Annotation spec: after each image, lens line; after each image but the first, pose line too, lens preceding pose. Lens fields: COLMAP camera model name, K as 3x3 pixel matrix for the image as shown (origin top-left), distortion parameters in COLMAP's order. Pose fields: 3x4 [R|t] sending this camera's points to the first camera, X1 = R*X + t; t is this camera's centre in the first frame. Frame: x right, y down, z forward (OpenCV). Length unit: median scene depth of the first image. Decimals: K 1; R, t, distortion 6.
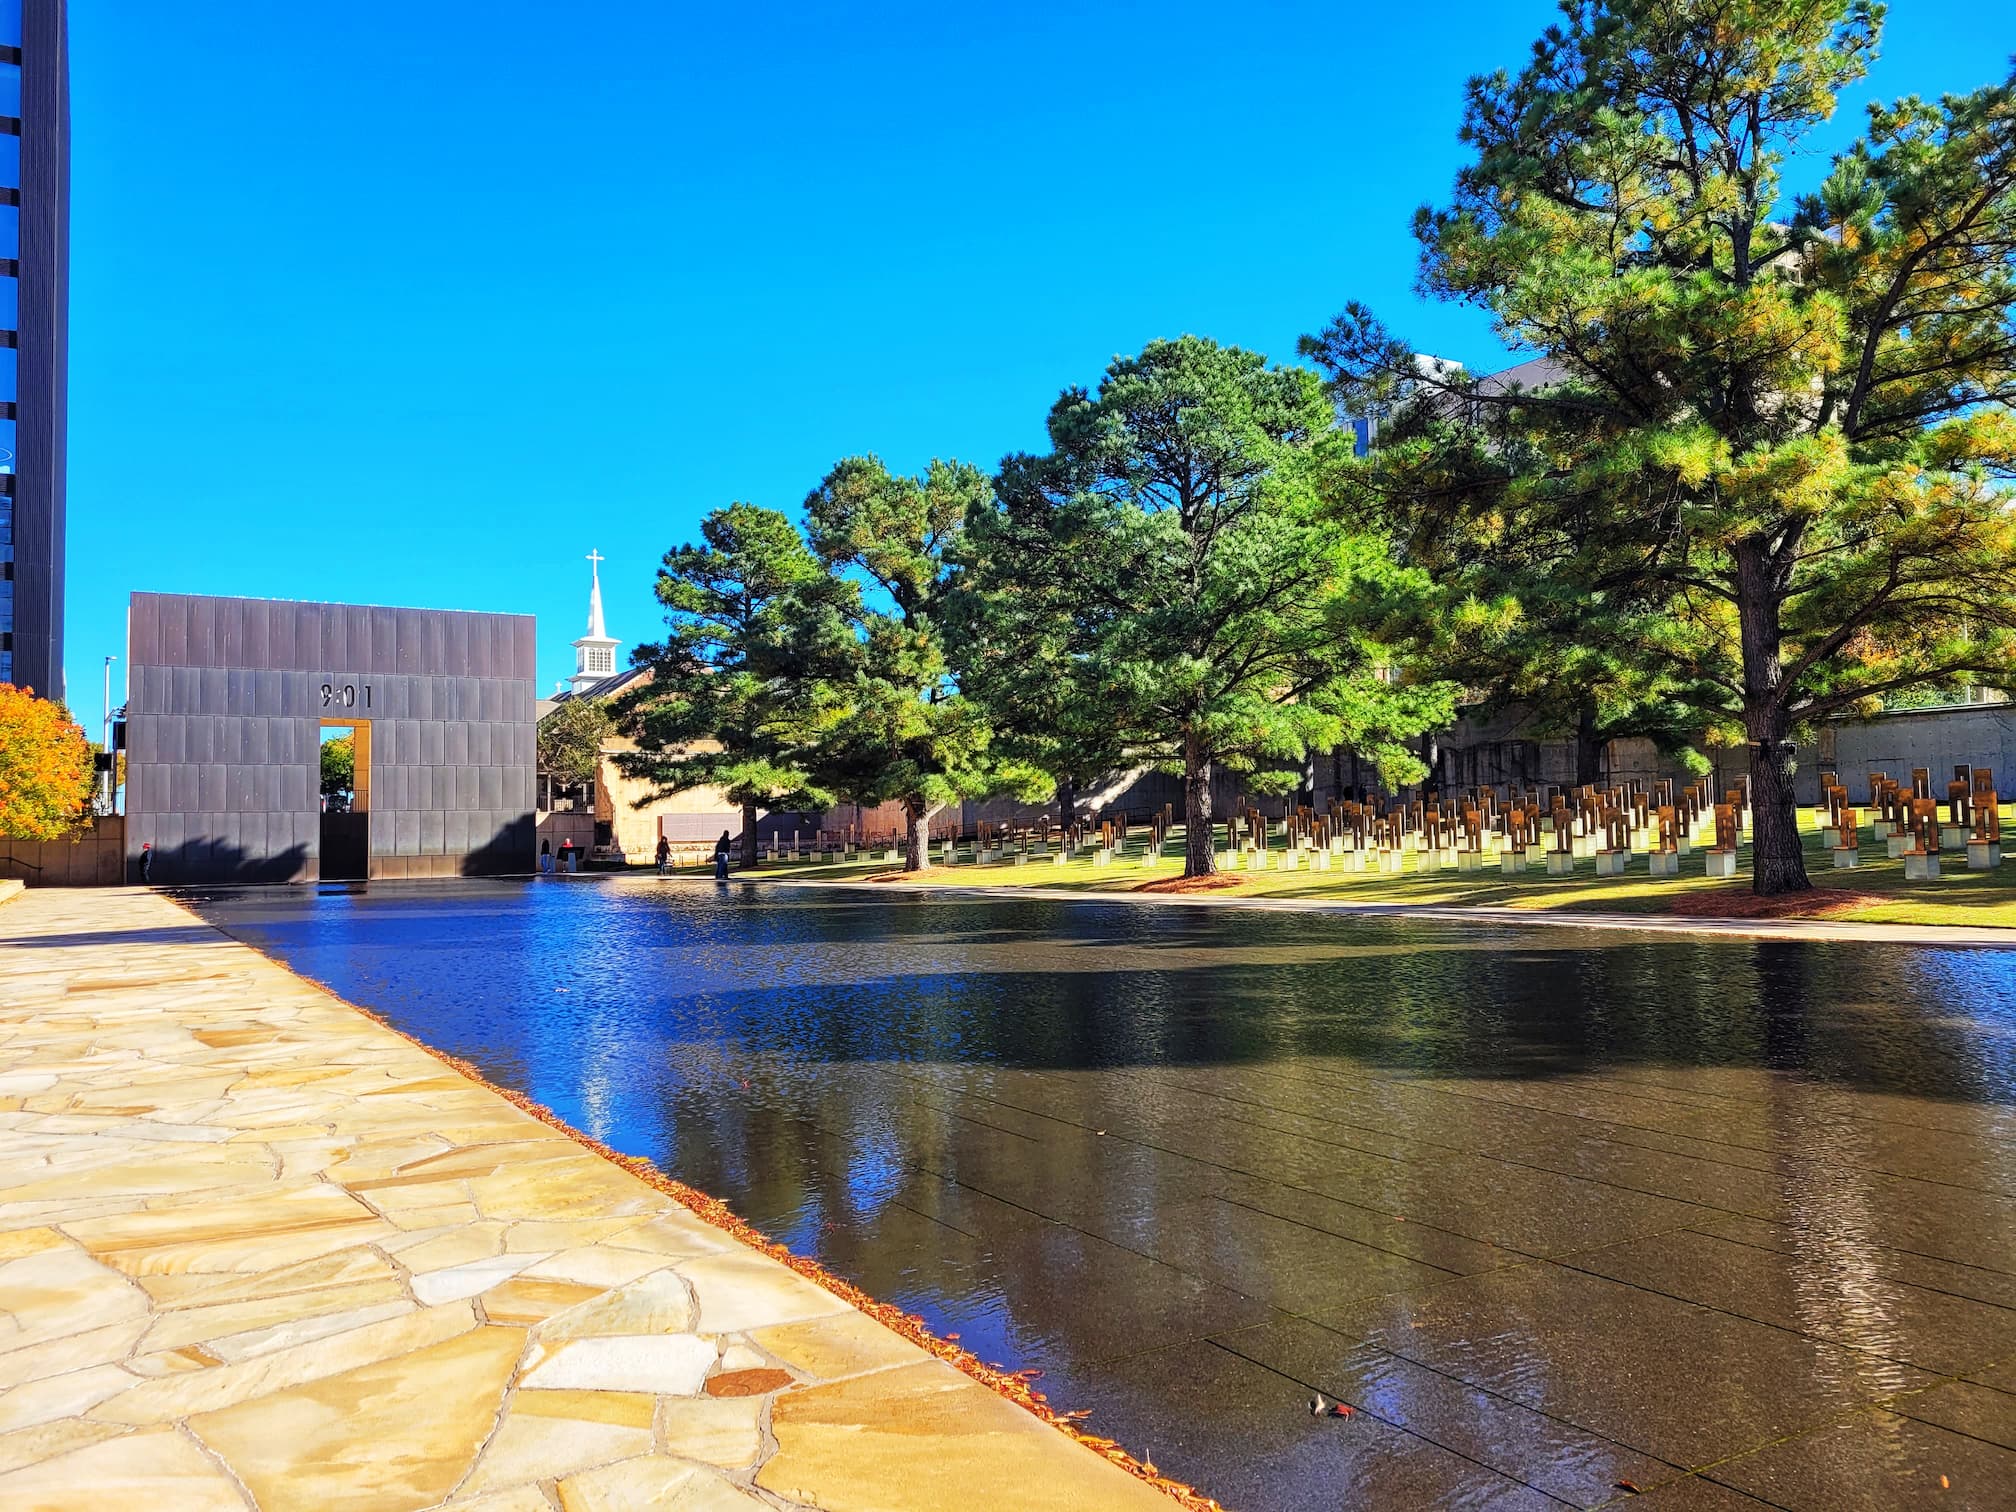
lens RADIAL K [[1515.1, 0, 1008.8], [0, 1515.1, 754.5], [0, 0, 1]] dist [0.005328, 0.002032]
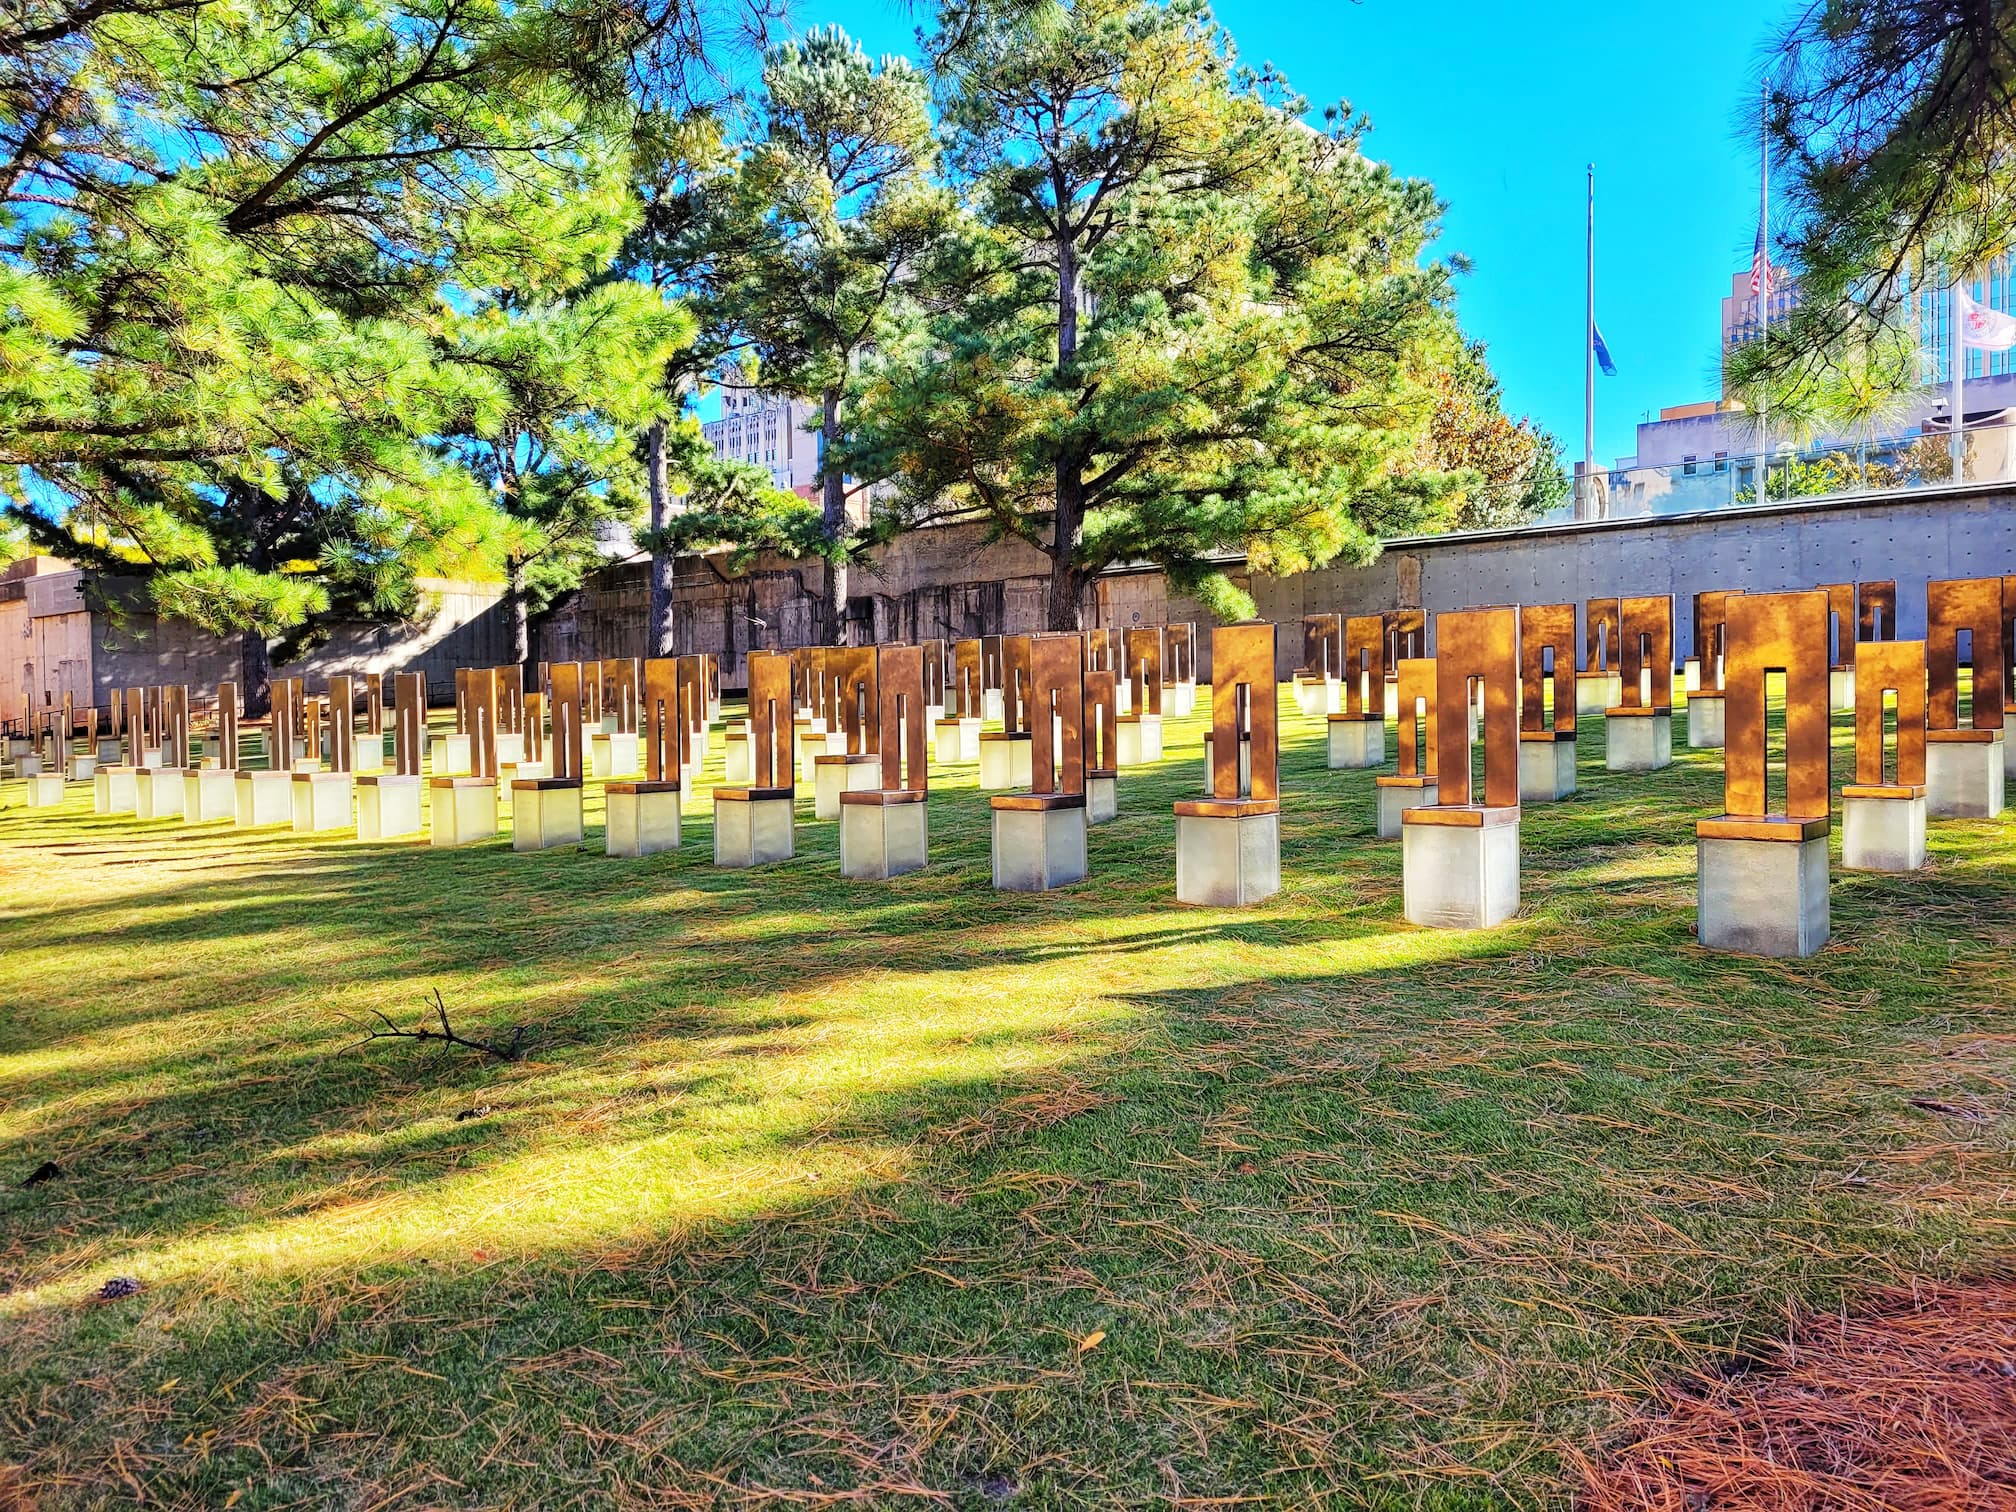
lens RADIAL K [[1515.1, 0, 1008.0], [0, 1515.1, 756.0], [0, 0, 1]] dist [0.005328, 0.002032]
pose [[0.951540, 0.002771, 0.307513, 0.191061], [-0.027164, 0.996808, 0.075070, 0.022287], [-0.306324, -0.079785, 0.948578, 0.463470]]
